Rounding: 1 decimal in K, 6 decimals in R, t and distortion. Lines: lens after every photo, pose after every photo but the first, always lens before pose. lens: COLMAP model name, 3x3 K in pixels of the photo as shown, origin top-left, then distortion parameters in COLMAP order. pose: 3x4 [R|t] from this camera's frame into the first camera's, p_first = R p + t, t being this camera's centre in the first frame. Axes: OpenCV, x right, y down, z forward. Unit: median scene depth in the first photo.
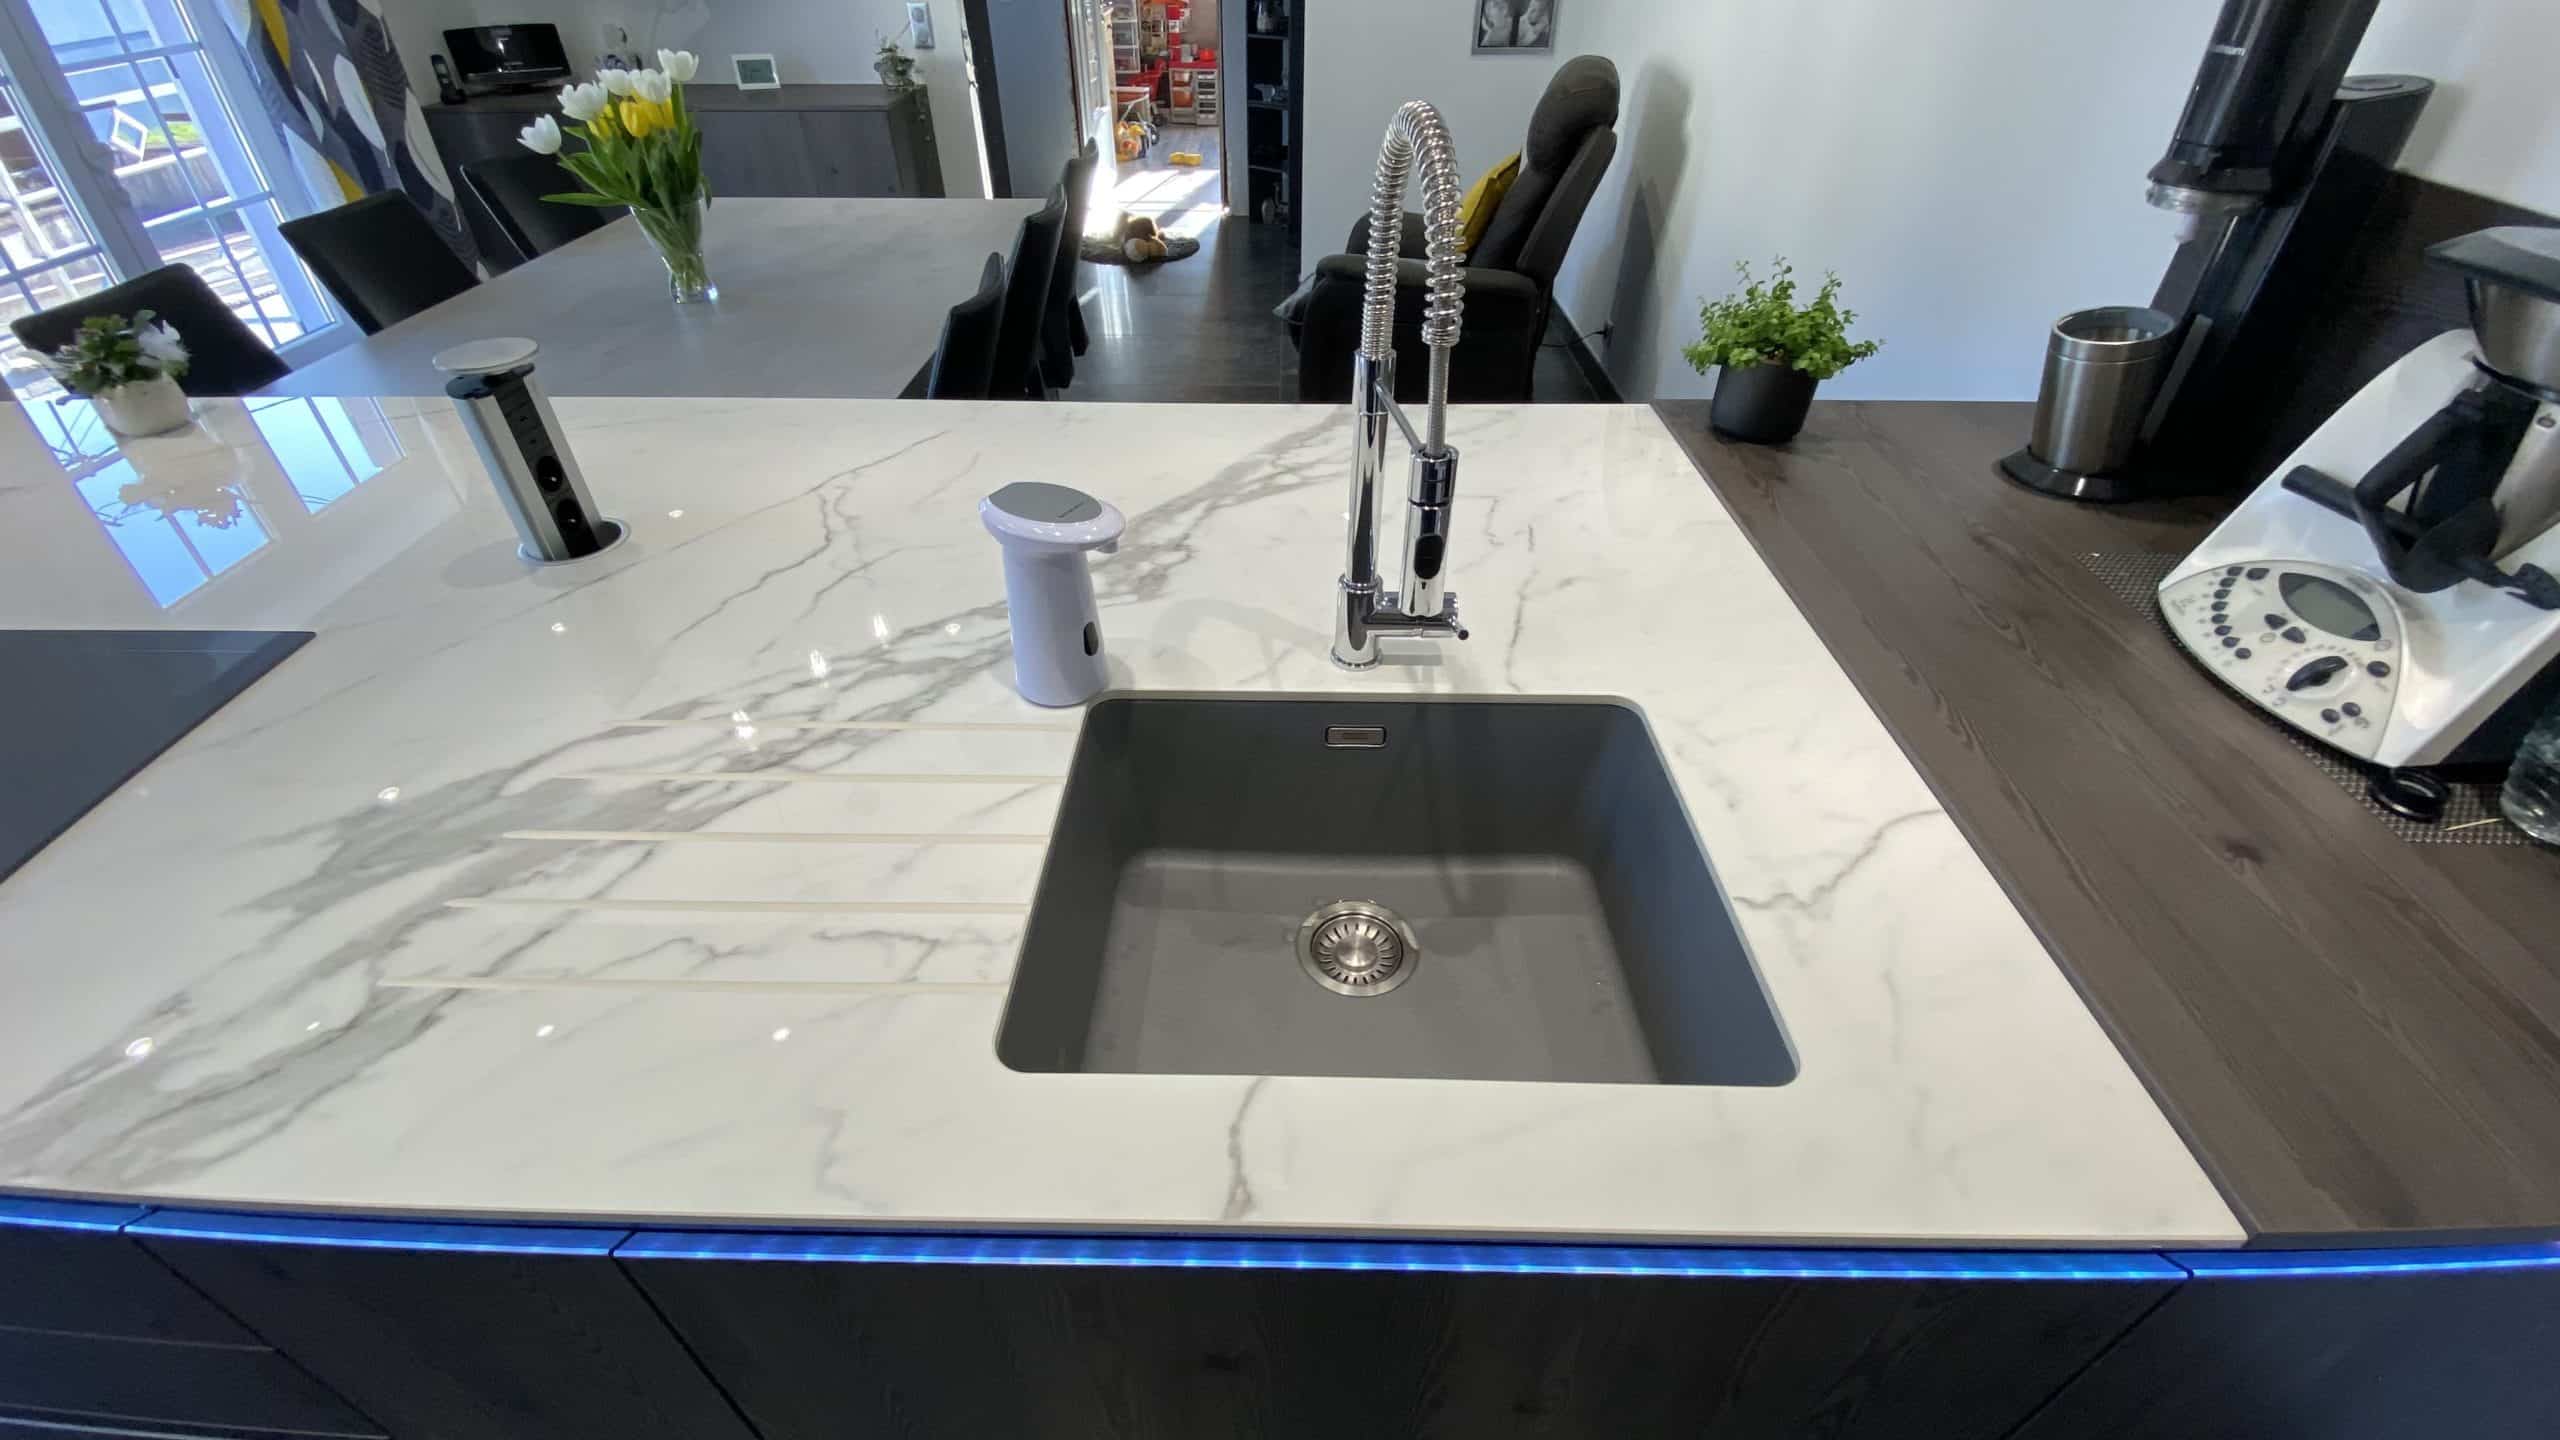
lens RADIAL K [[1042.0, 0, 1277.1], [0, 1042.0, 727.3], [0, 0, 1]] dist [0.014911, -0.018284]
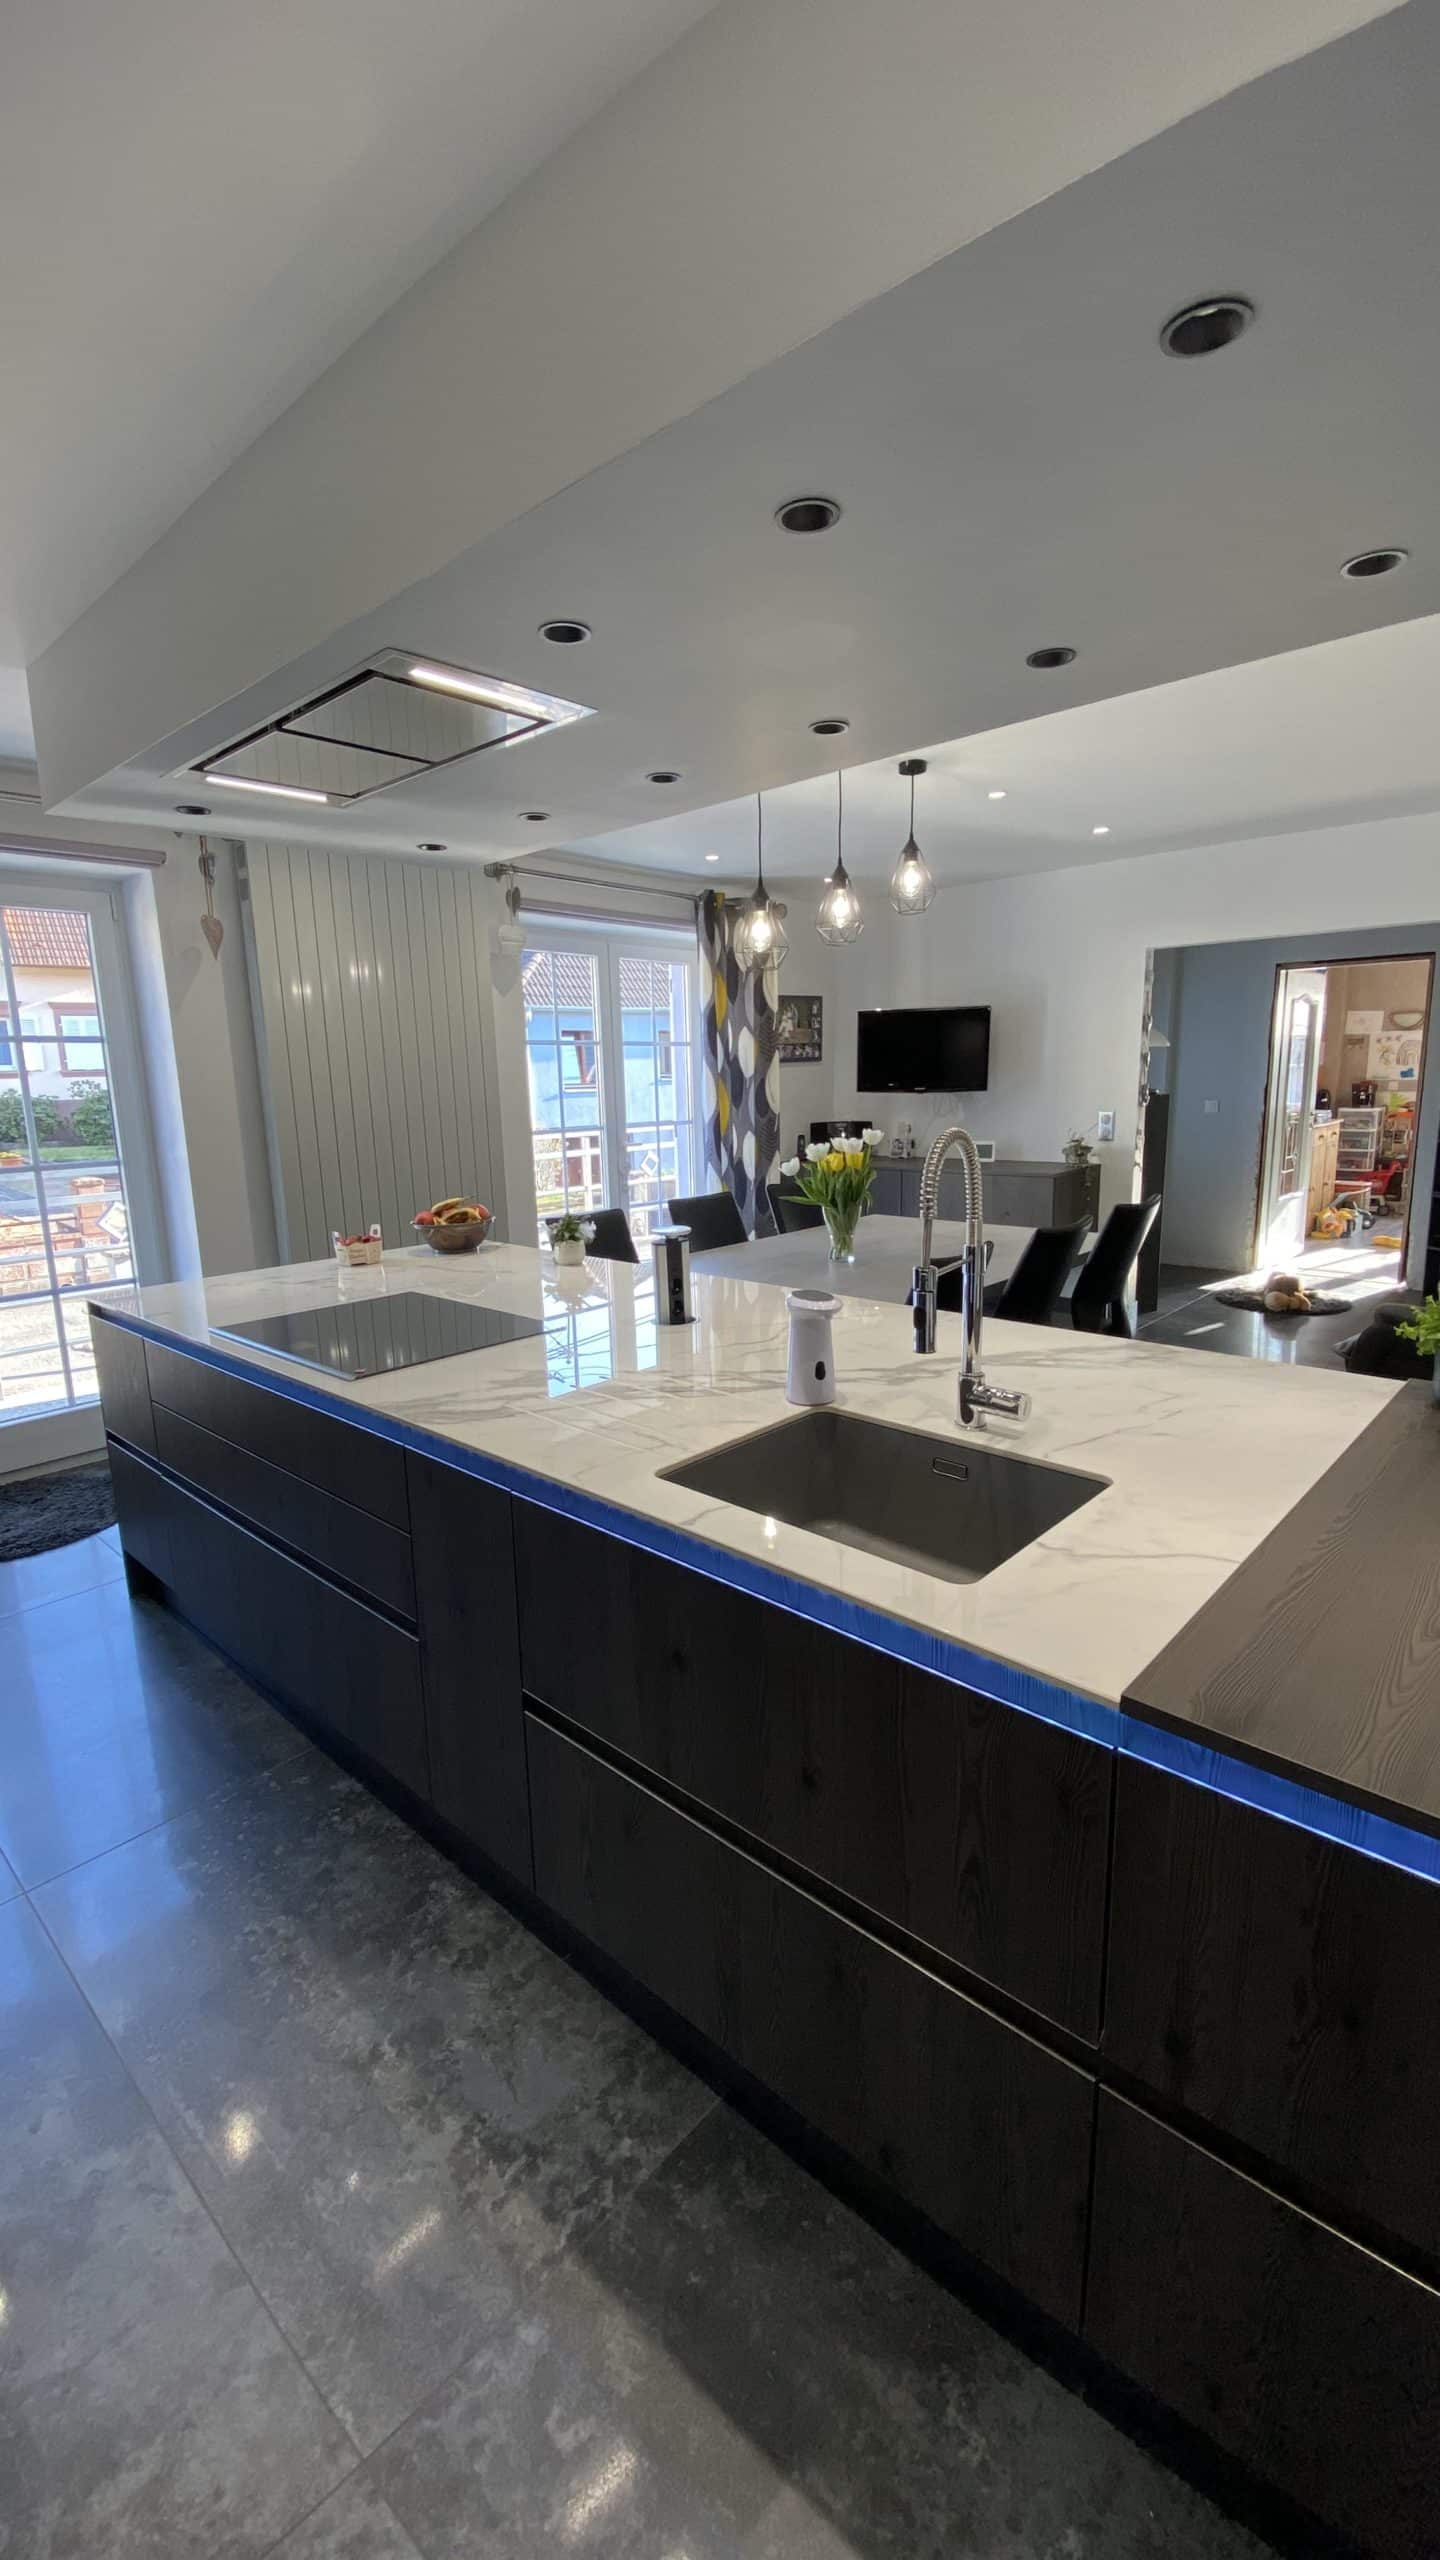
lens RADIAL K [[1042.0, 0, 714.1], [0, 1042.0, 1277.7], [0, 0, 1]] dist [0.014911, -0.018284]
pose [[0.740941, 0.105361, -0.663253, 0.393868], [-0.386482, 0.874579, -0.292820, 0.170733], [0.549215, 0.473298, 0.688732, -0.214407]]
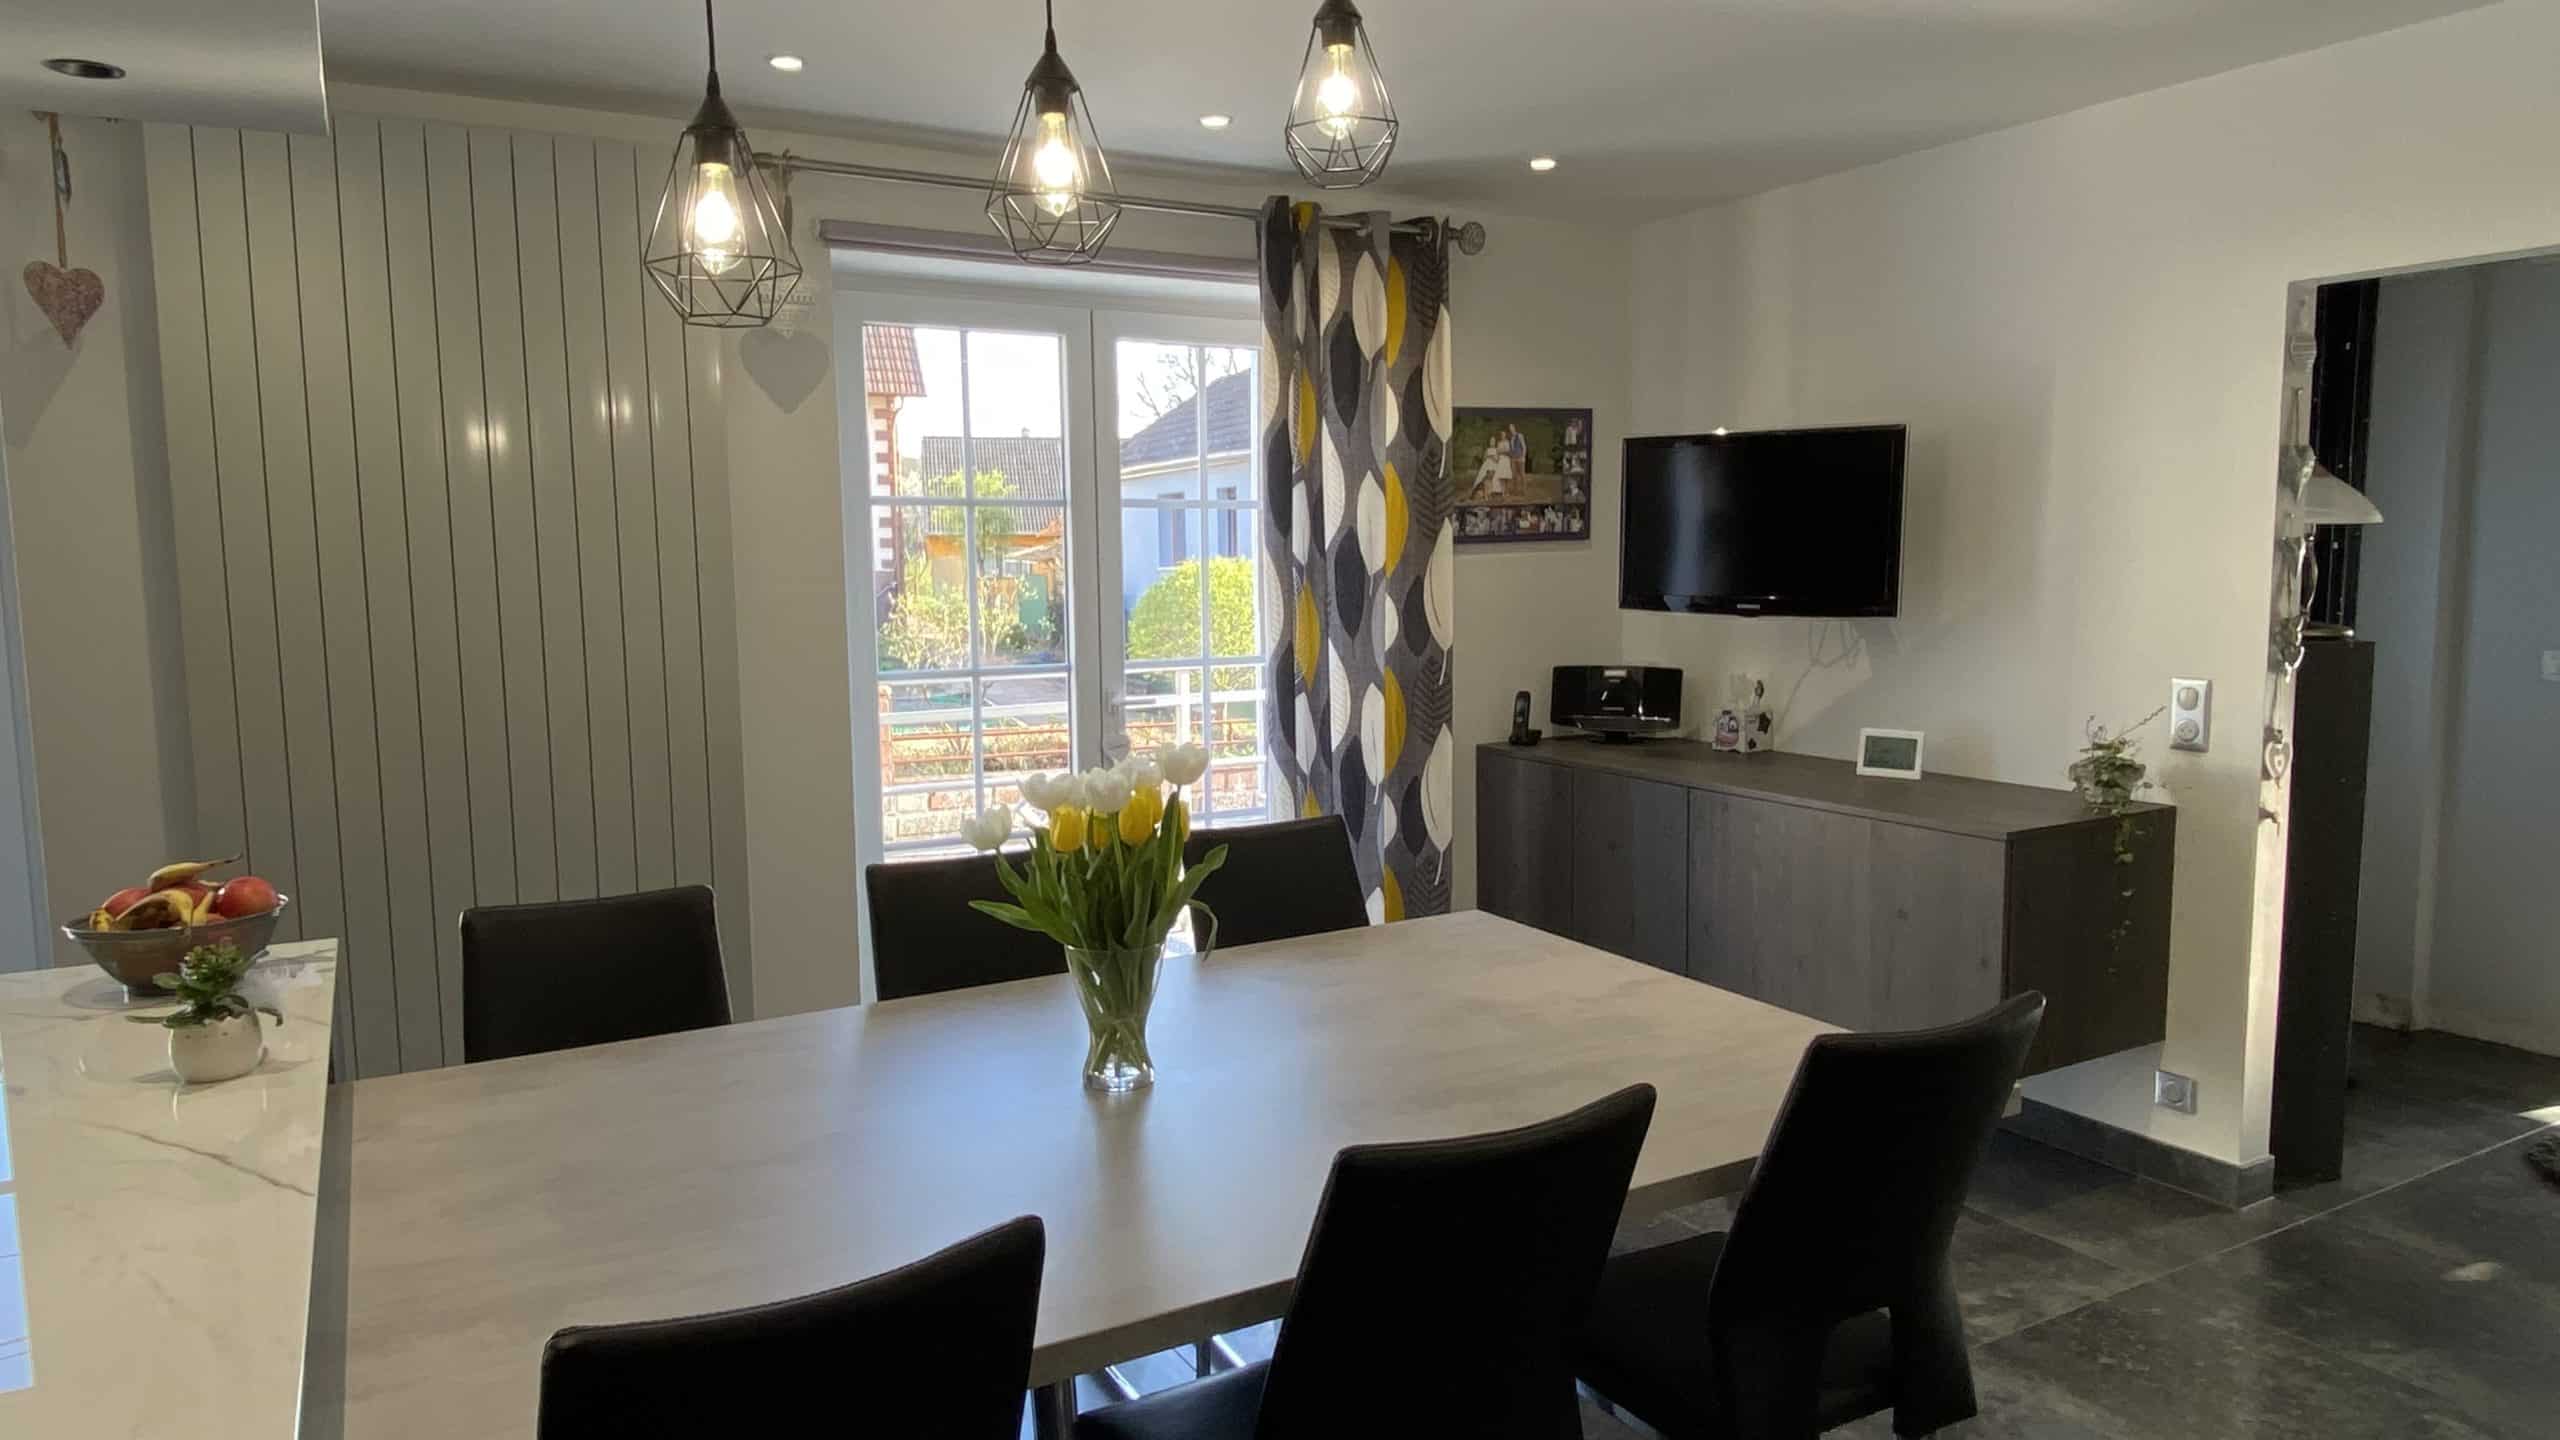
lens RADIAL K [[1586.5, 0, 1280.0], [0, 1586.5, 720.0], [0, 0, 1]] dist [0.001581, -0.002976]
pose [[0.492390, 0.087305, -0.865985, 0.289315], [-0.522302, 0.825538, -0.213748, -0.493929], [0.696242, 0.557553, 0.452086, 0.598459]]
